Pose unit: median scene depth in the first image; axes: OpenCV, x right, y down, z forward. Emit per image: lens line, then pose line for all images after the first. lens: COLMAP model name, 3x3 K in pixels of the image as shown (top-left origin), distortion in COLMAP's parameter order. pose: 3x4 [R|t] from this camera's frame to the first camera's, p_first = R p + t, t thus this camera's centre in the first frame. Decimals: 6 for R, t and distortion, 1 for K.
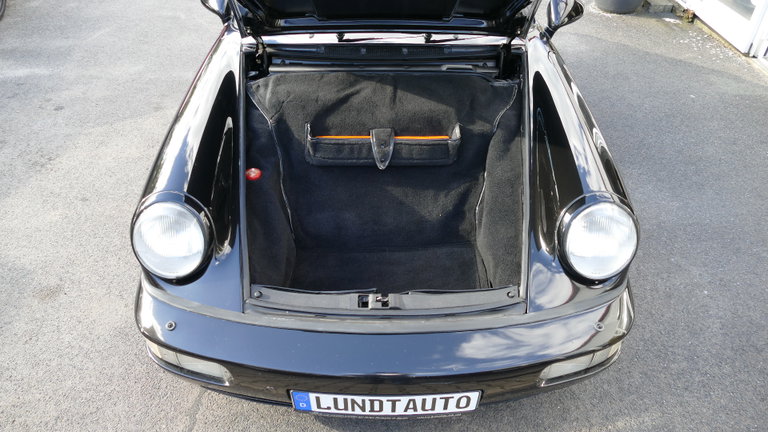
lens RADIAL K [[538.0, 0, 384.5], [0, 538.0, 215.6], [0, 0, 1]] dist [-0.000540, -0.009588]
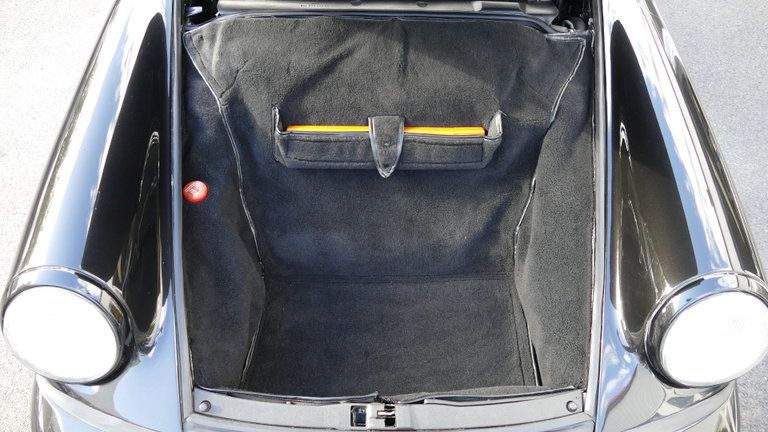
lens RADIAL K [[538.0, 0, 383.5], [0, 538.0, 216.1], [0, 0, 1]] dist [-0.000540, -0.009588]
pose [[0.999904, 0.009447, 0.010168, -0.013352], [-0.011673, 0.968721, 0.247878, -0.207816], [-0.007509, -0.247973, 0.968738, 0.316800]]
